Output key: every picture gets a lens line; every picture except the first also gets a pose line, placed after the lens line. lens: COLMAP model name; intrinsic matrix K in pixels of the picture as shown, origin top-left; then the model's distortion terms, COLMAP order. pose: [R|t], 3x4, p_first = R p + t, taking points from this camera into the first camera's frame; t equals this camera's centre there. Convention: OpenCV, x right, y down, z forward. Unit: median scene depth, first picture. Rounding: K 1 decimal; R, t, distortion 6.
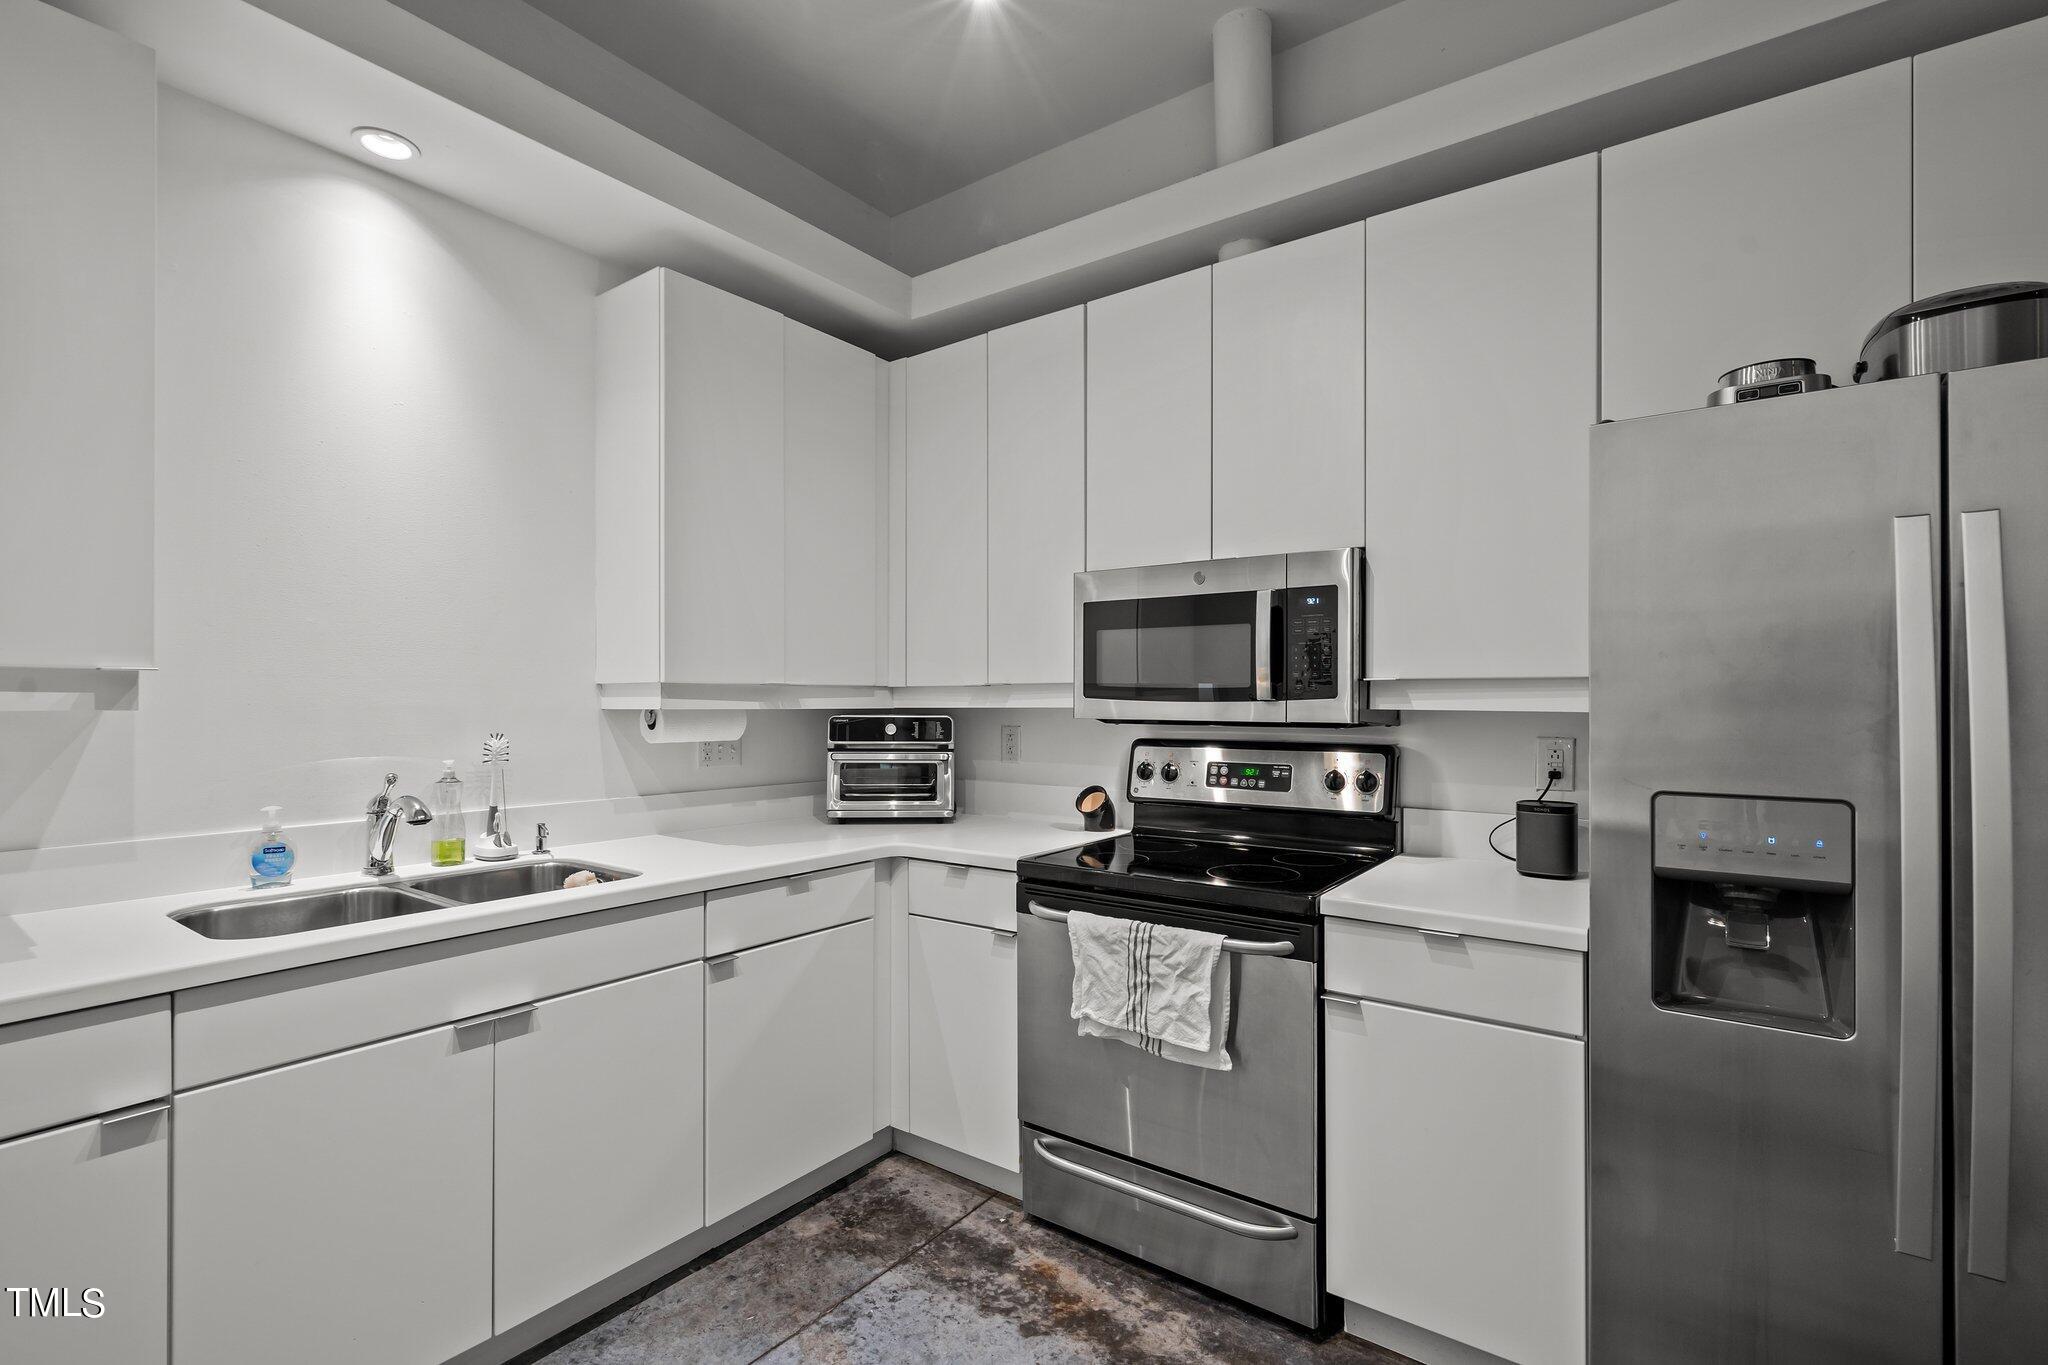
lens RADIAL K [[924.1, 0, 1015.6], [0, 924.1, 694.0], [0, 0, 1]] dist [-0.005082, -0.000292]
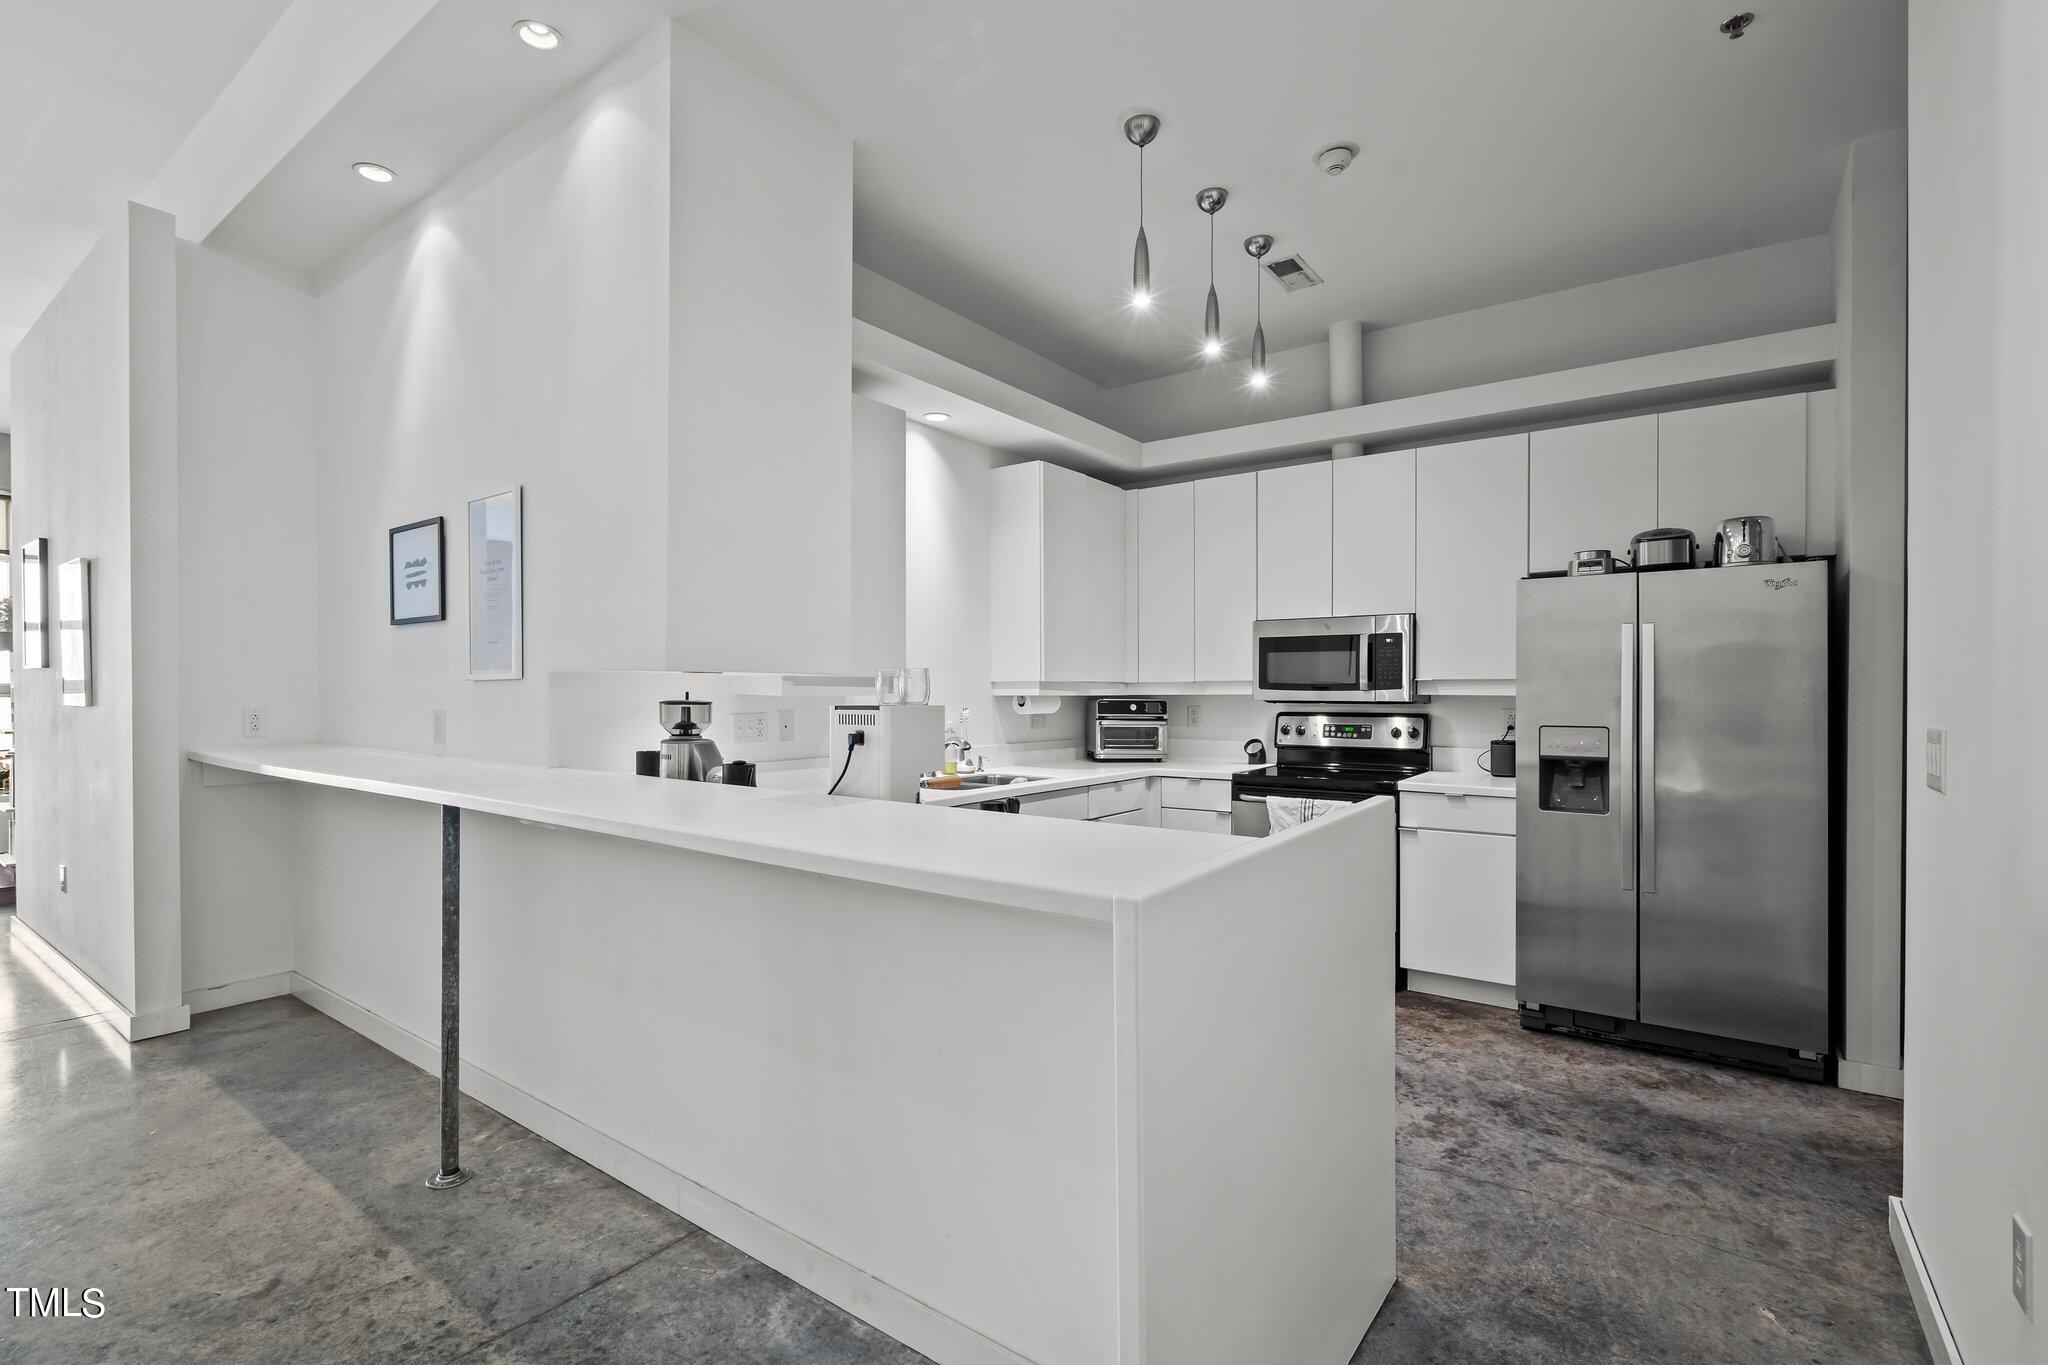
lens RADIAL K [[924.1, 0, 1015.6], [0, 924.1, 694.0], [0, 0, 1]] dist [-0.005082, -0.000292]
pose [[0.999989, -0.001709, 0.004299, -0.441998], [0.001662, 0.999937, 0.011127, -0.007559], [-0.004318, -0.011119, 0.999929, -0.887018]]
